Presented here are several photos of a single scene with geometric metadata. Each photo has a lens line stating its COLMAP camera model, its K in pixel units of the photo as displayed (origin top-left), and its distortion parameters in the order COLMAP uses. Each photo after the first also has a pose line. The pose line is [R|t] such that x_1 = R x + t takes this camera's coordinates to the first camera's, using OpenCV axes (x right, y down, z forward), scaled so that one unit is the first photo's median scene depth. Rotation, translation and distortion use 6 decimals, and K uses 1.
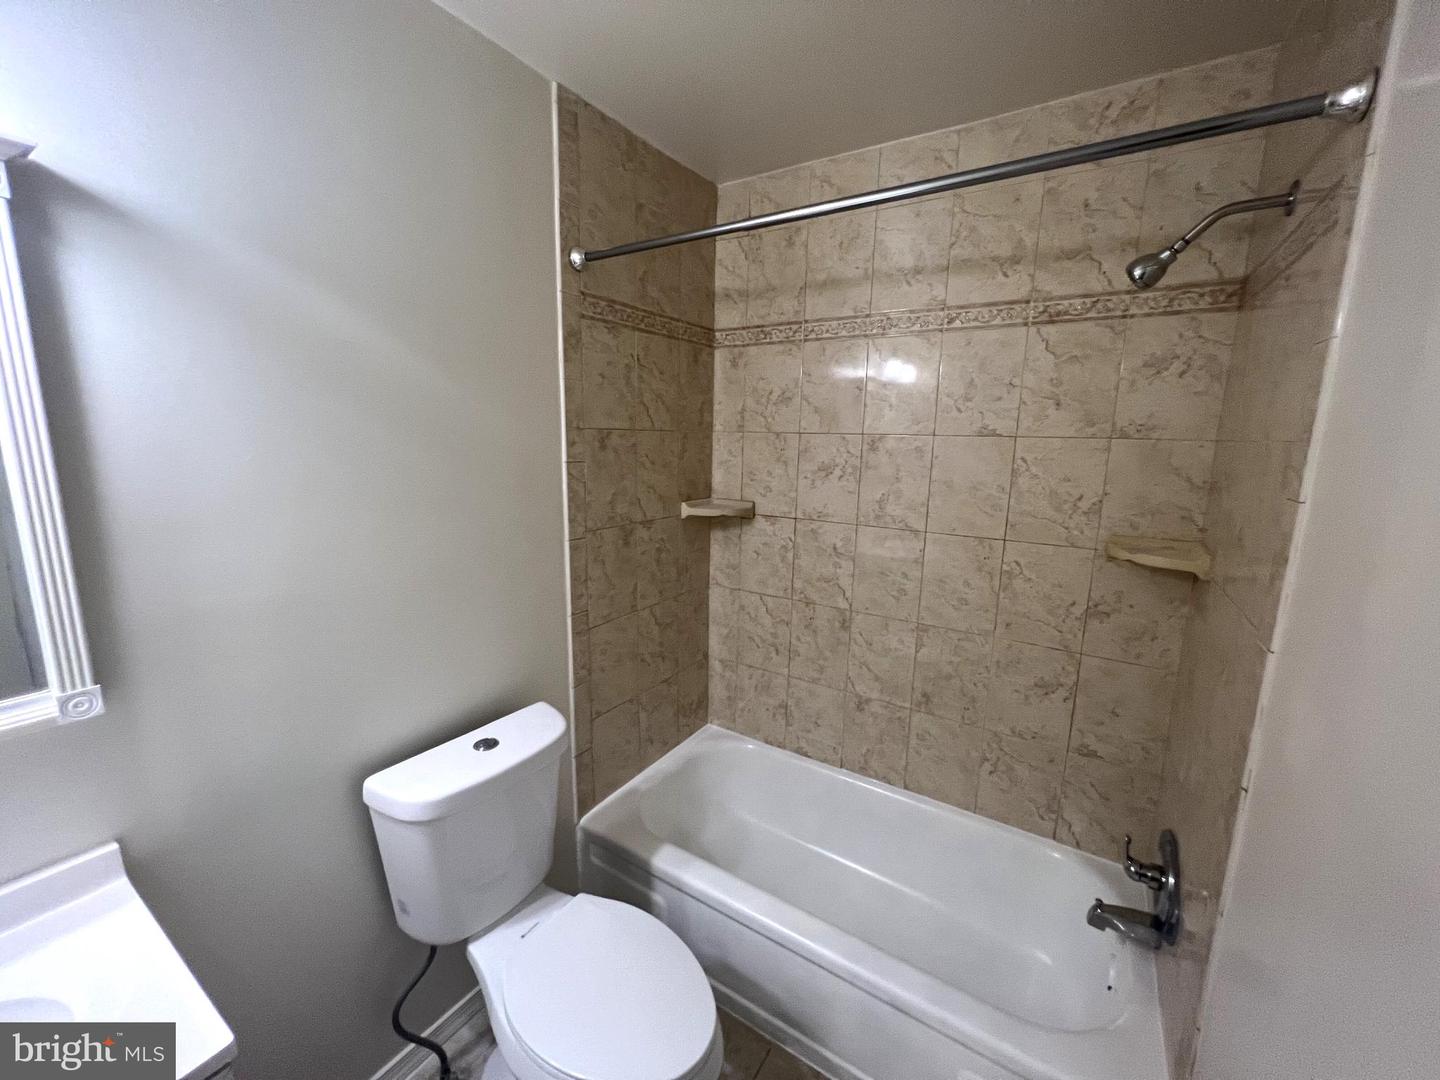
lens RADIAL K [[575.6, 0, 715.7], [0, 575.6, 535.1], [0, 0, 1]] dist [-0.002104, 0.000583]
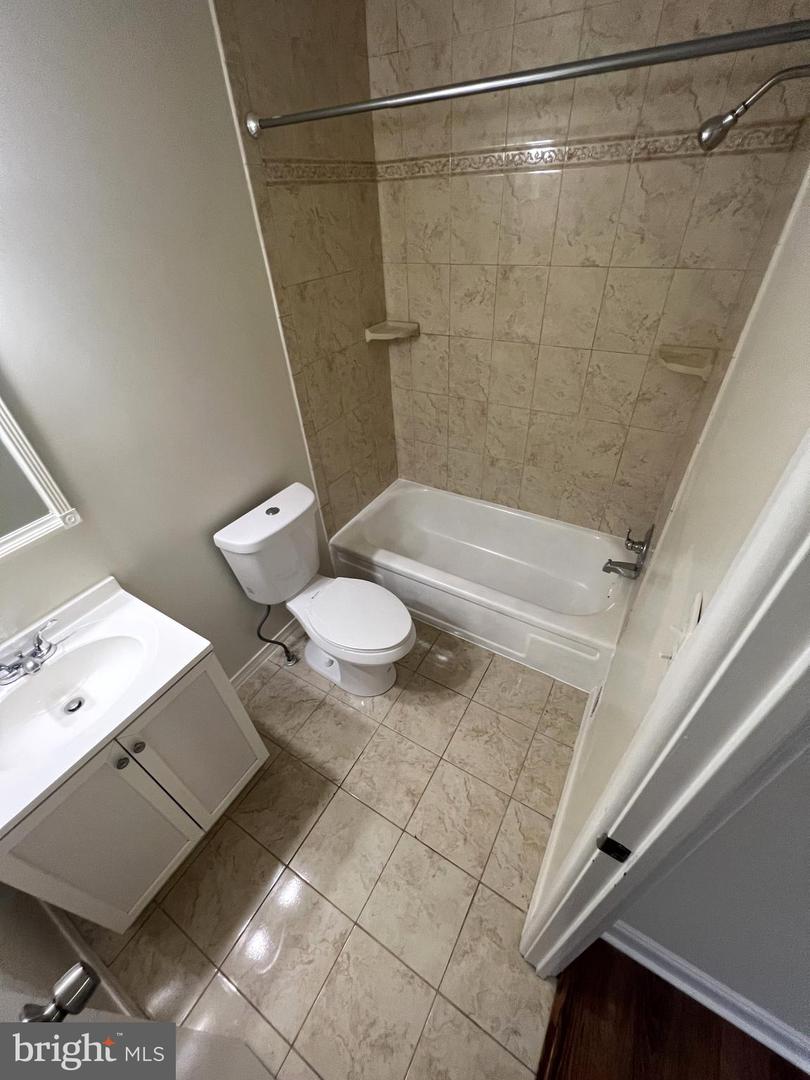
lens RADIAL K [[431.7, 0, 407.5], [0, 431.7, 540.2], [0, 0, 1]] dist [-0.002104, 0.000583]
pose [[0.997044, -0.075784, -0.012633, 0.019688], [0.072534, 0.874276, 0.479979, -0.132728], [-0.025330, -0.479476, 0.877189, -0.174890]]
